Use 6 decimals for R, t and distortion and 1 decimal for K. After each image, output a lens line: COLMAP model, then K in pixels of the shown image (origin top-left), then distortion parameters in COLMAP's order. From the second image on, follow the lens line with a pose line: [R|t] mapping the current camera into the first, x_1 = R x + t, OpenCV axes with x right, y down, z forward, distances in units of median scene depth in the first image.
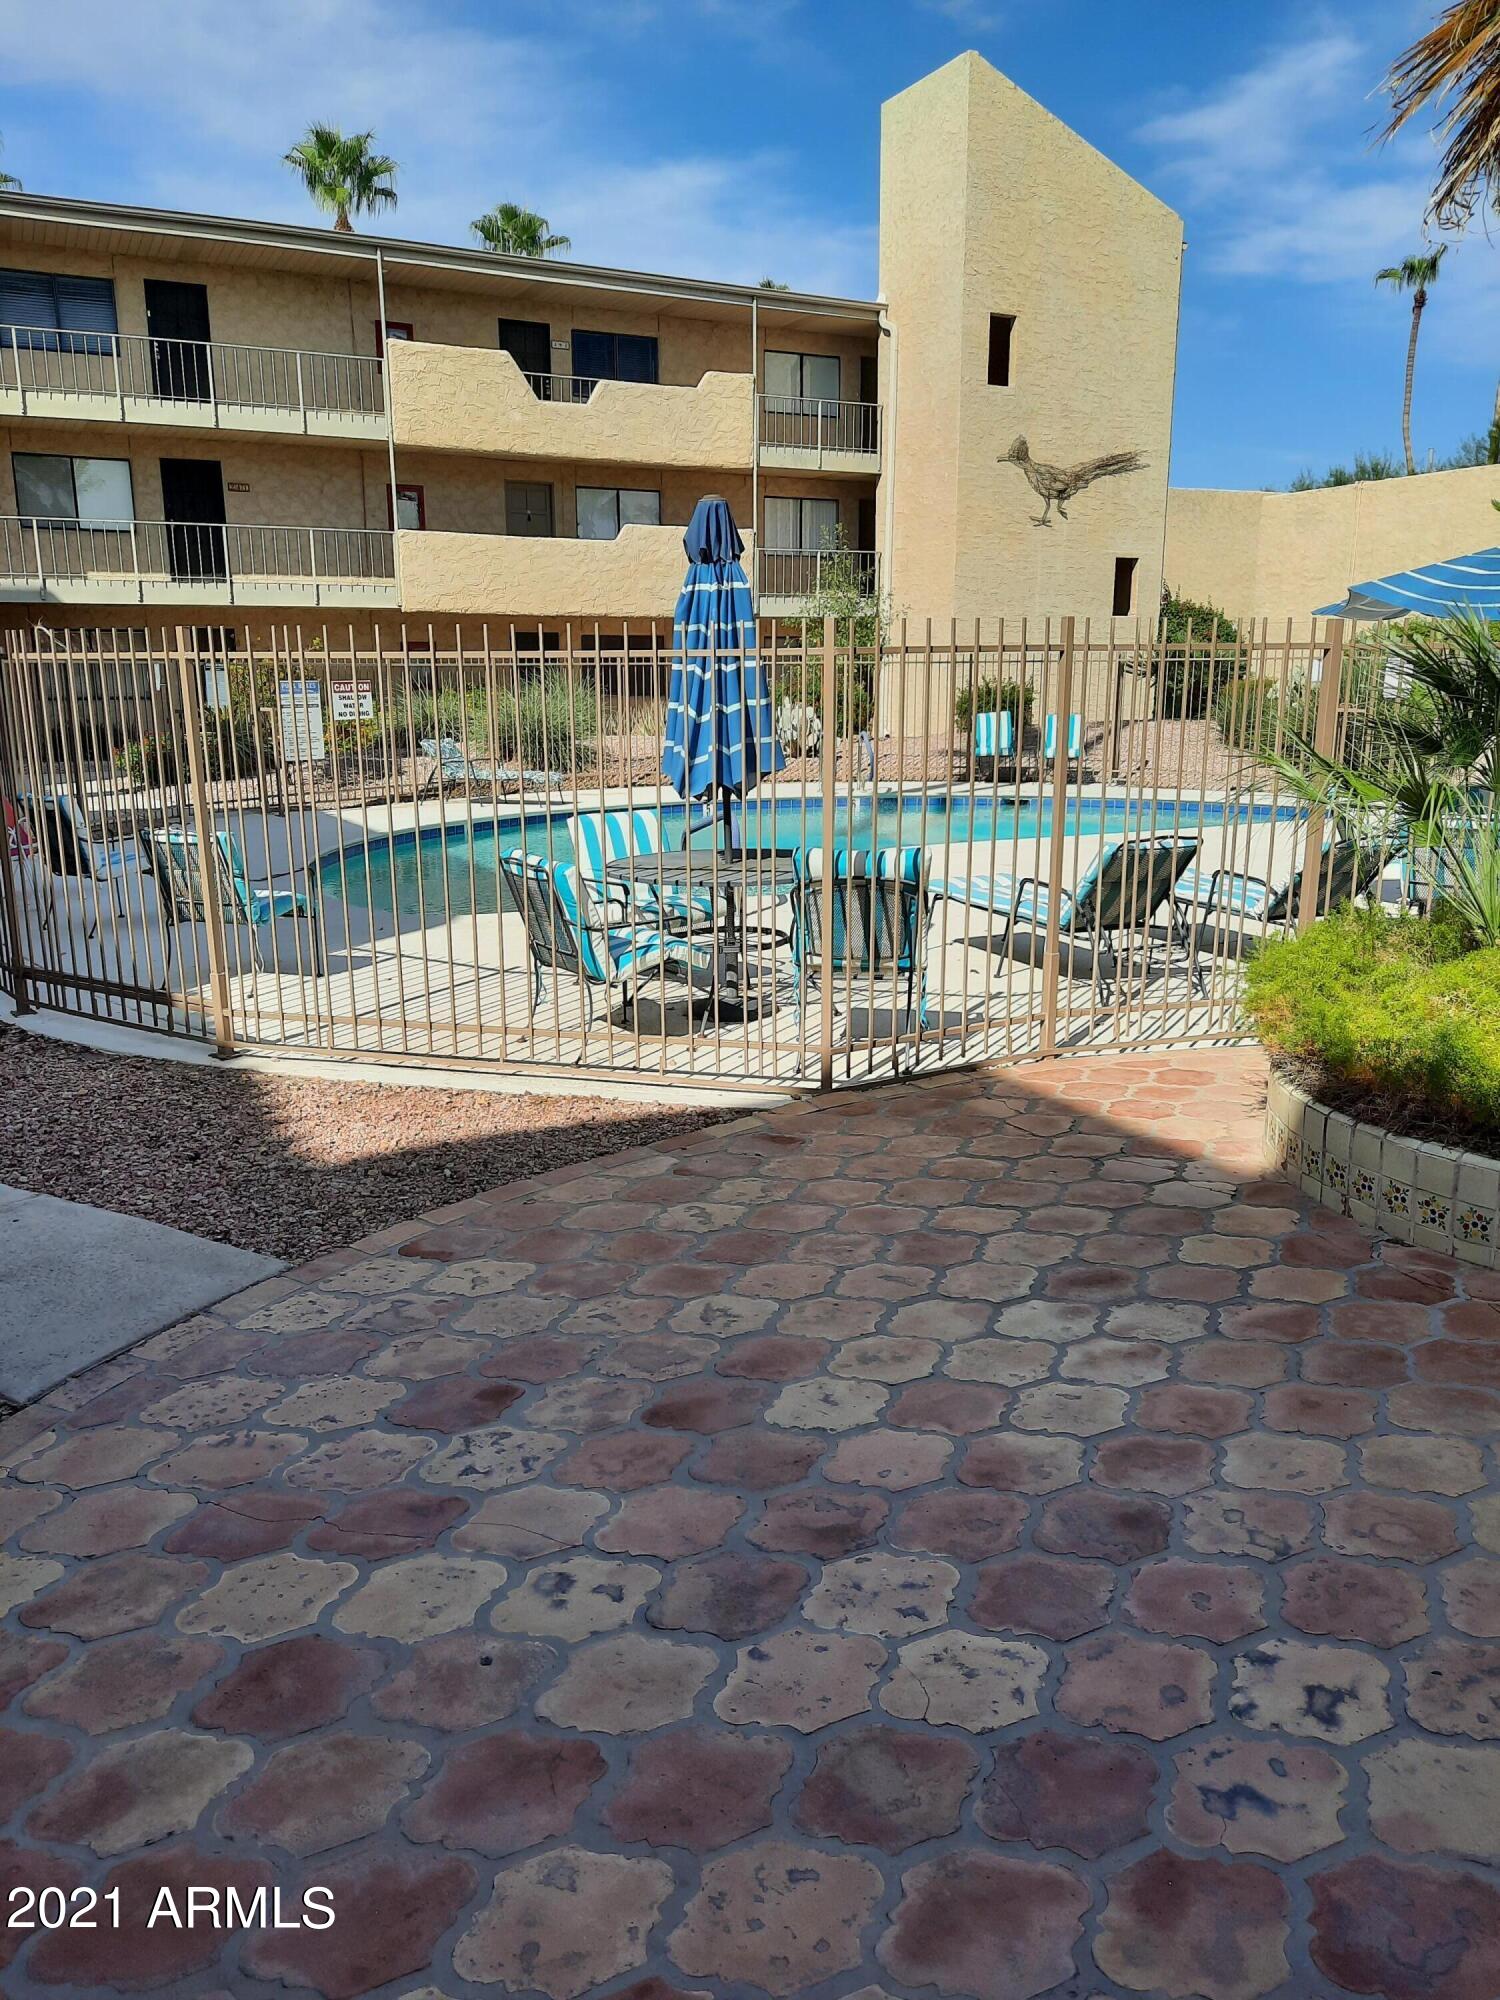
lens RADIAL K [[1471.7, 0, 763.7], [0, 1471.7, 1009.1], [0, 0, 1]] dist [0.048191, -0.039844]
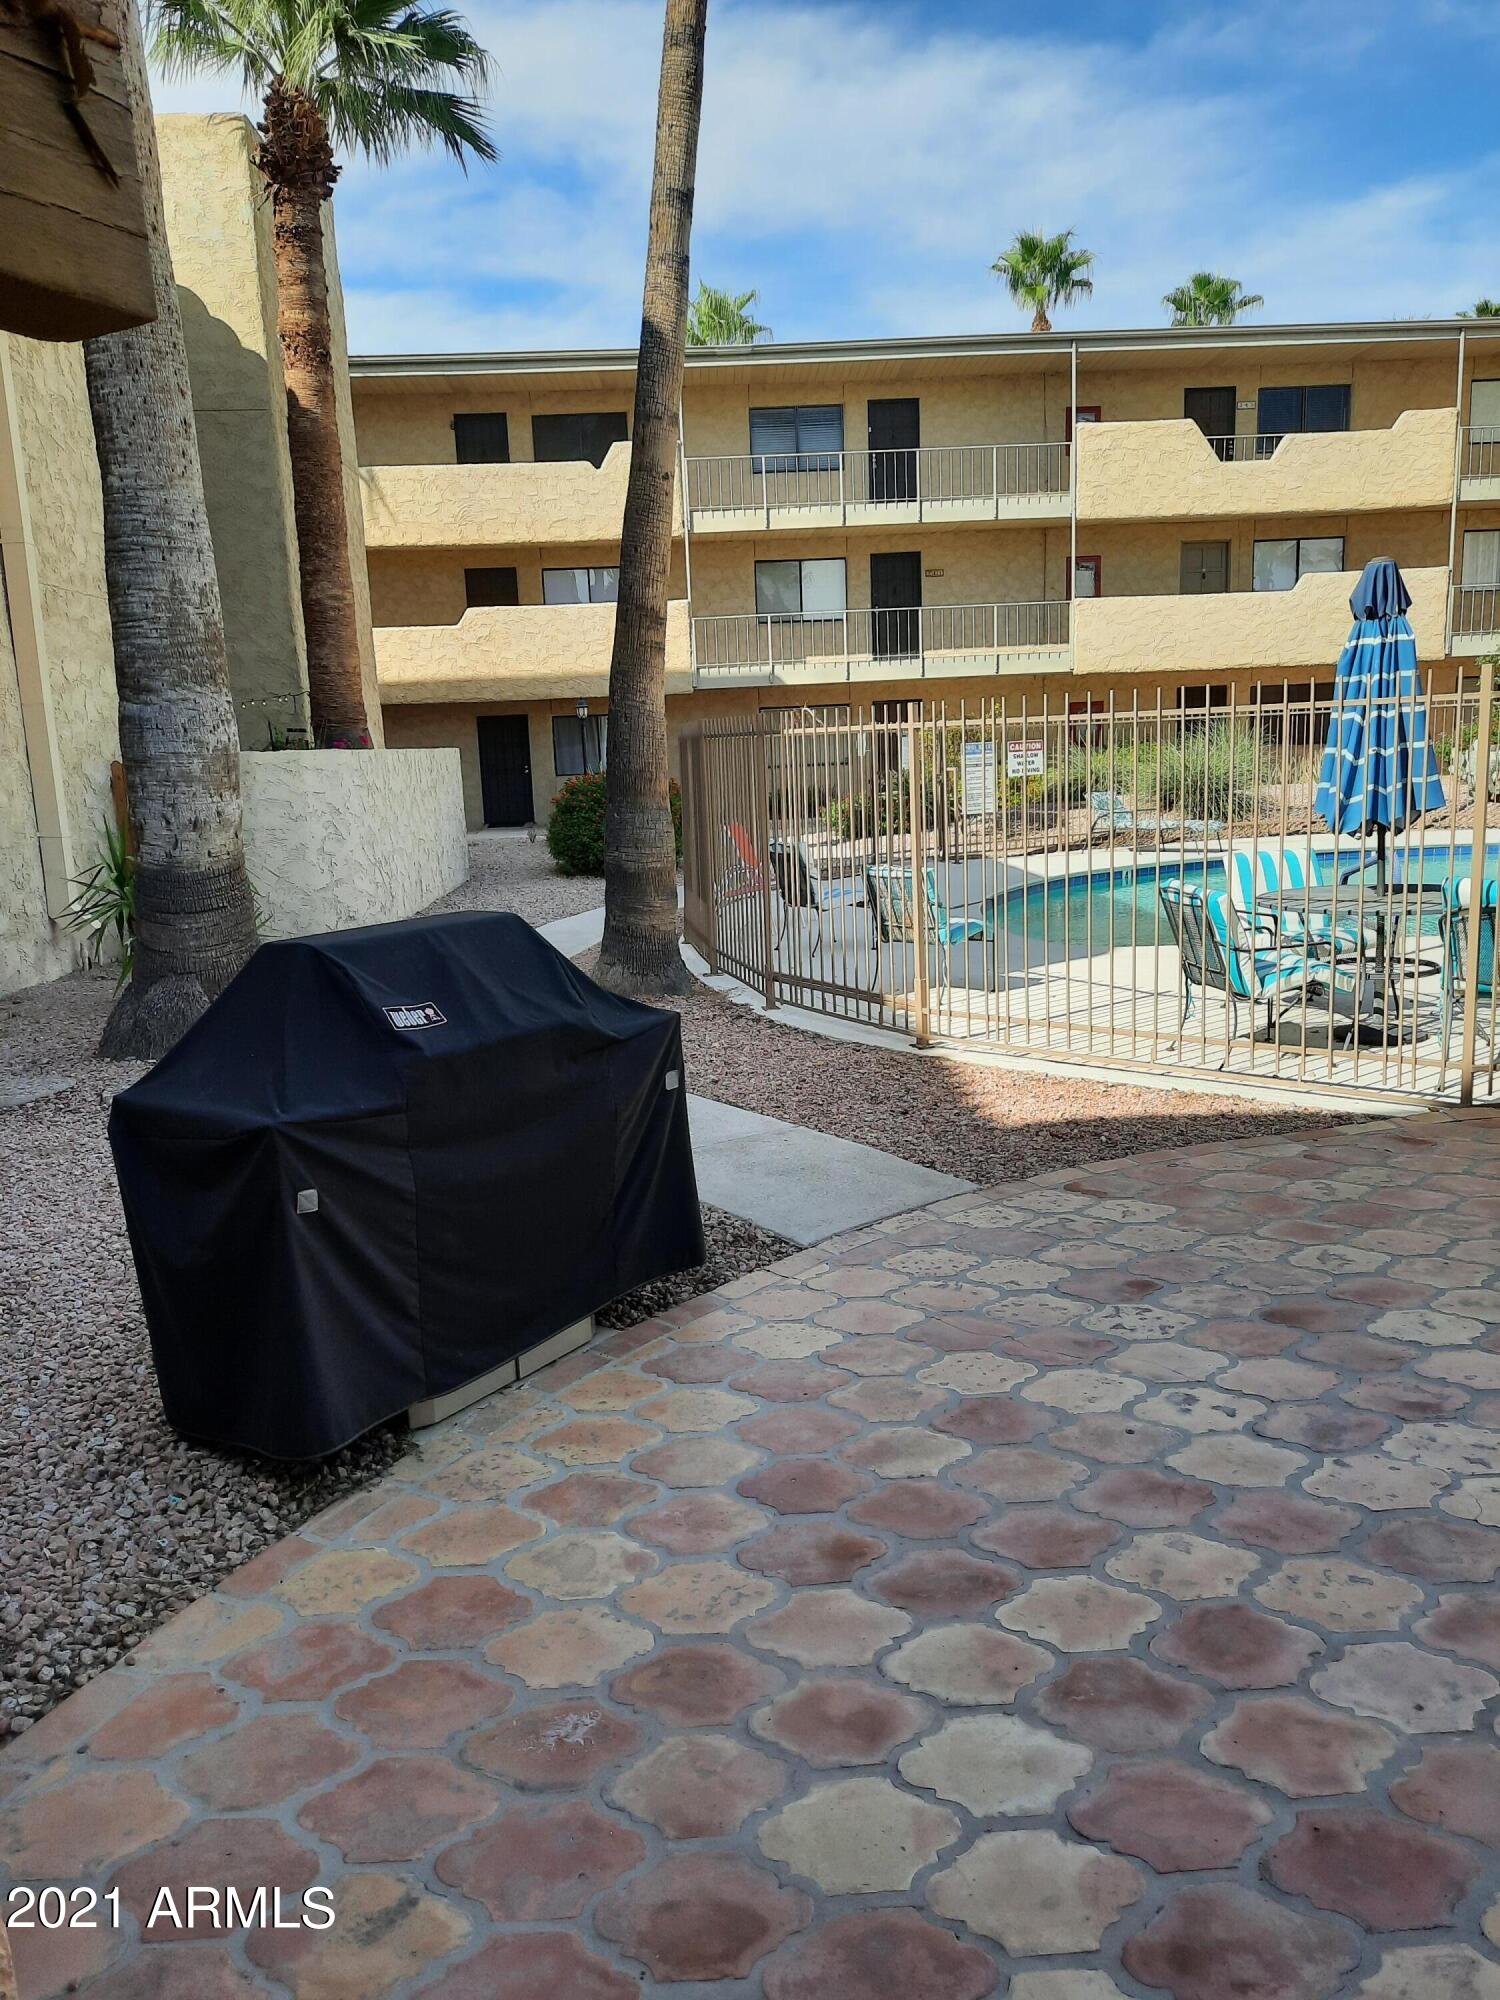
lens RADIAL K [[1471.7, 0, 745.8], [0, 1471.7, 998.2], [0, 0, 1]] dist [0.048191, -0.039844]
pose [[0.902900, 0.043061, -0.427688, 0.010167], [-0.062139, 0.997594, -0.030741, 0.015286], [0.425336, 0.054332, 0.903403, -0.067711]]
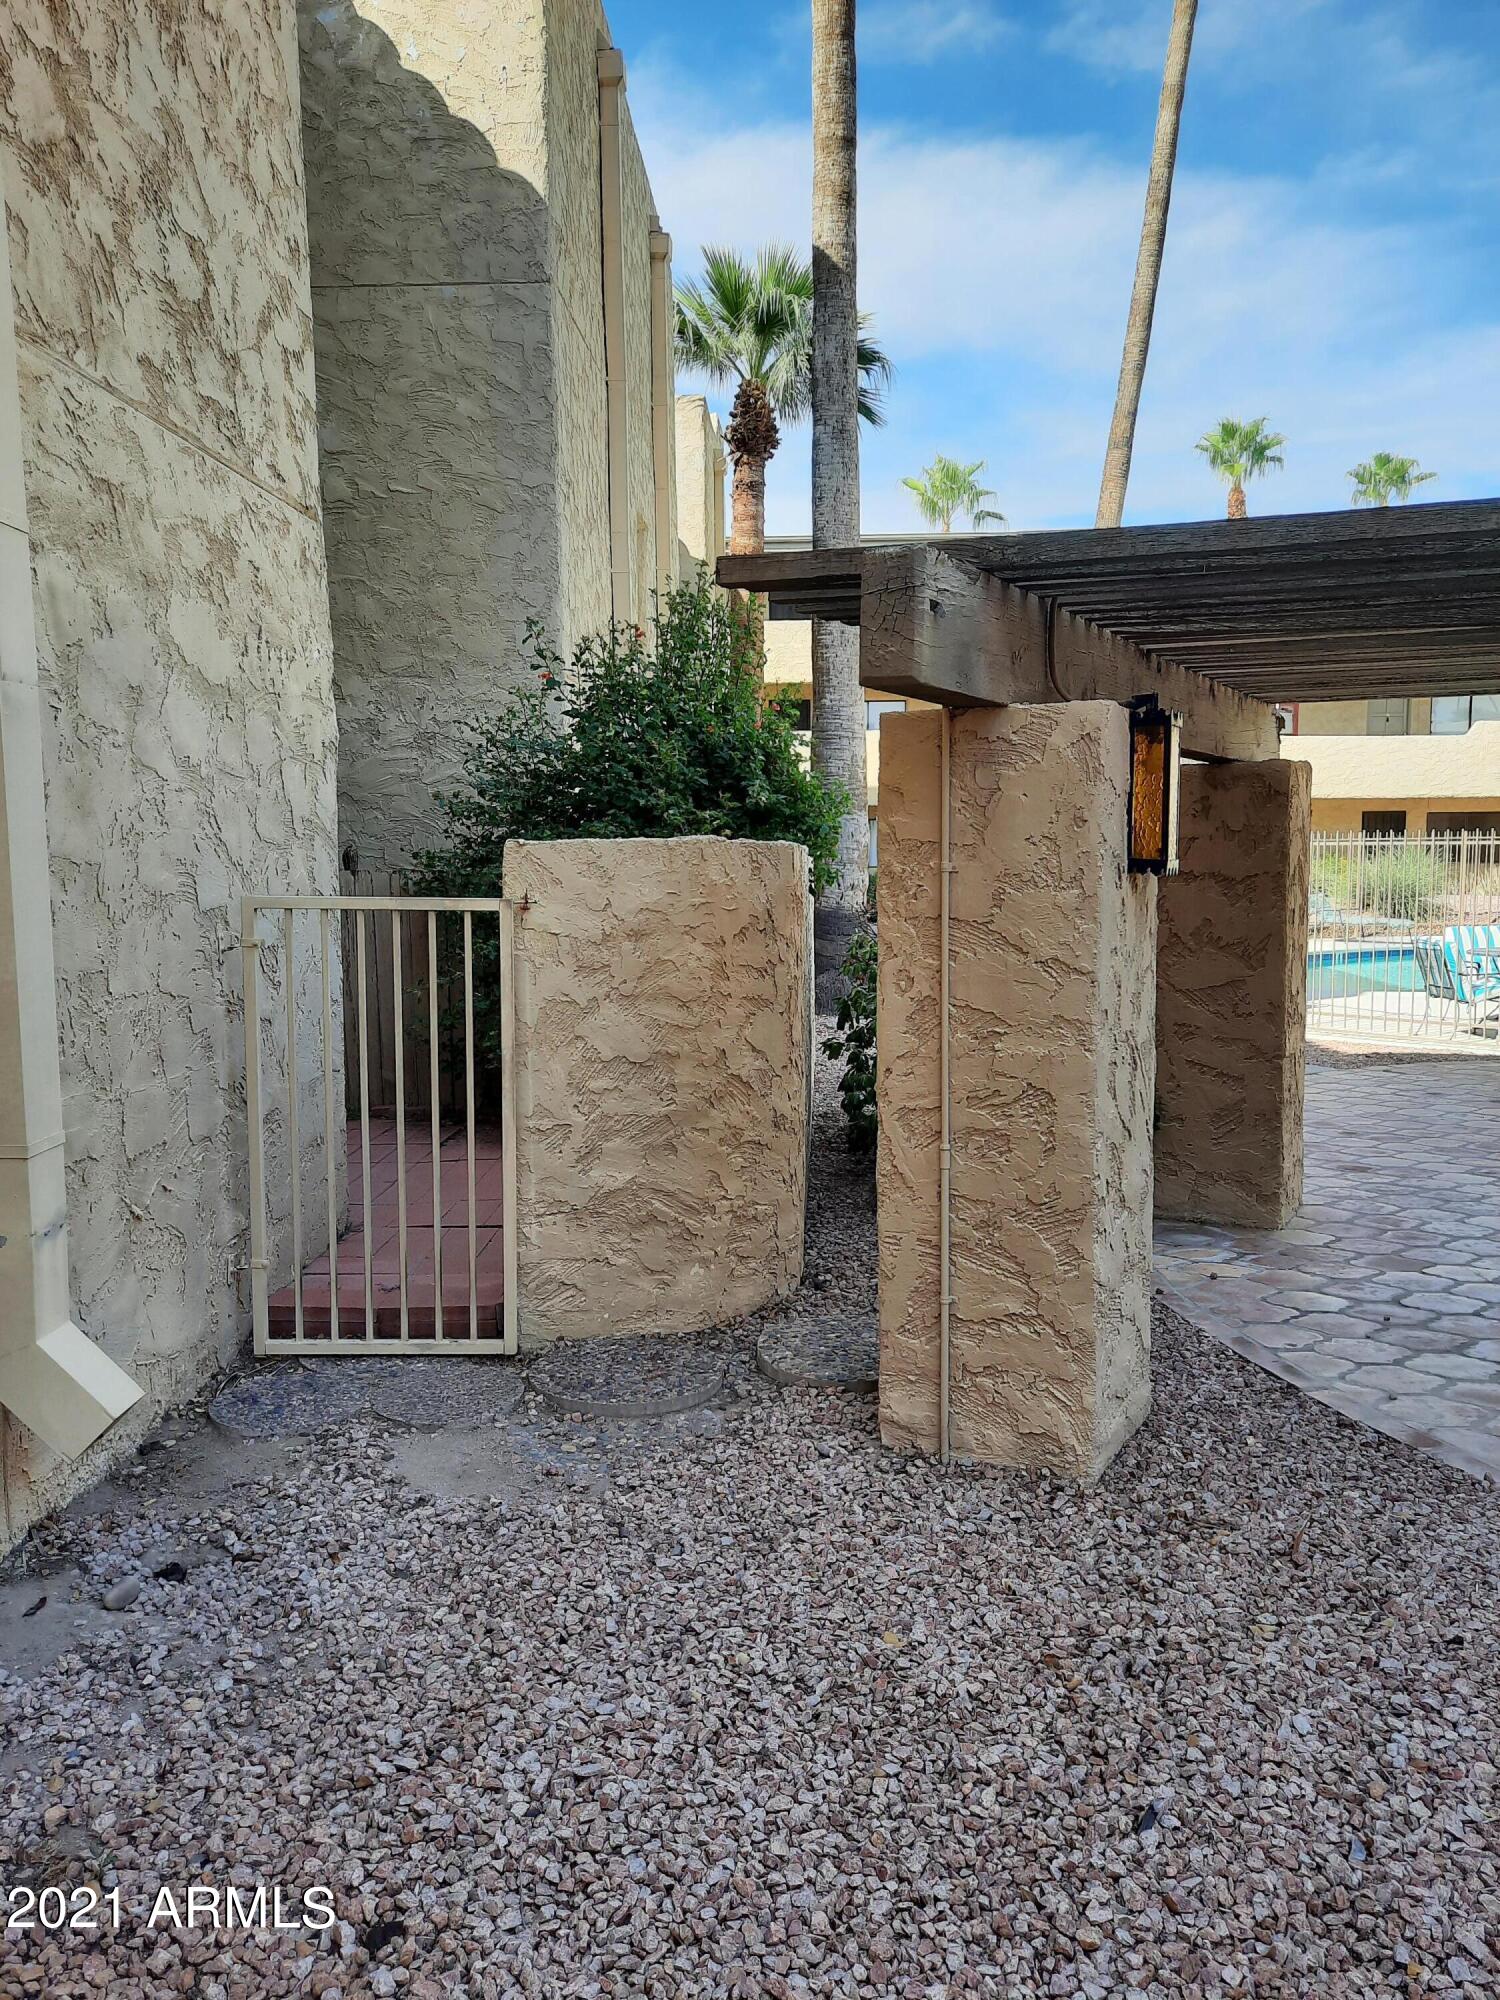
lens RADIAL K [[1471.7, 0, 732.6], [0, 1471.7, 990.6], [0, 0, 1]] dist [0.048191, -0.039844]
pose [[0.857777, 0.053020, -0.511280, 0.025542], [-0.115039, 0.989237, -0.090418, 0.100668], [0.500983, 0.136376, 0.854645, -0.472686]]
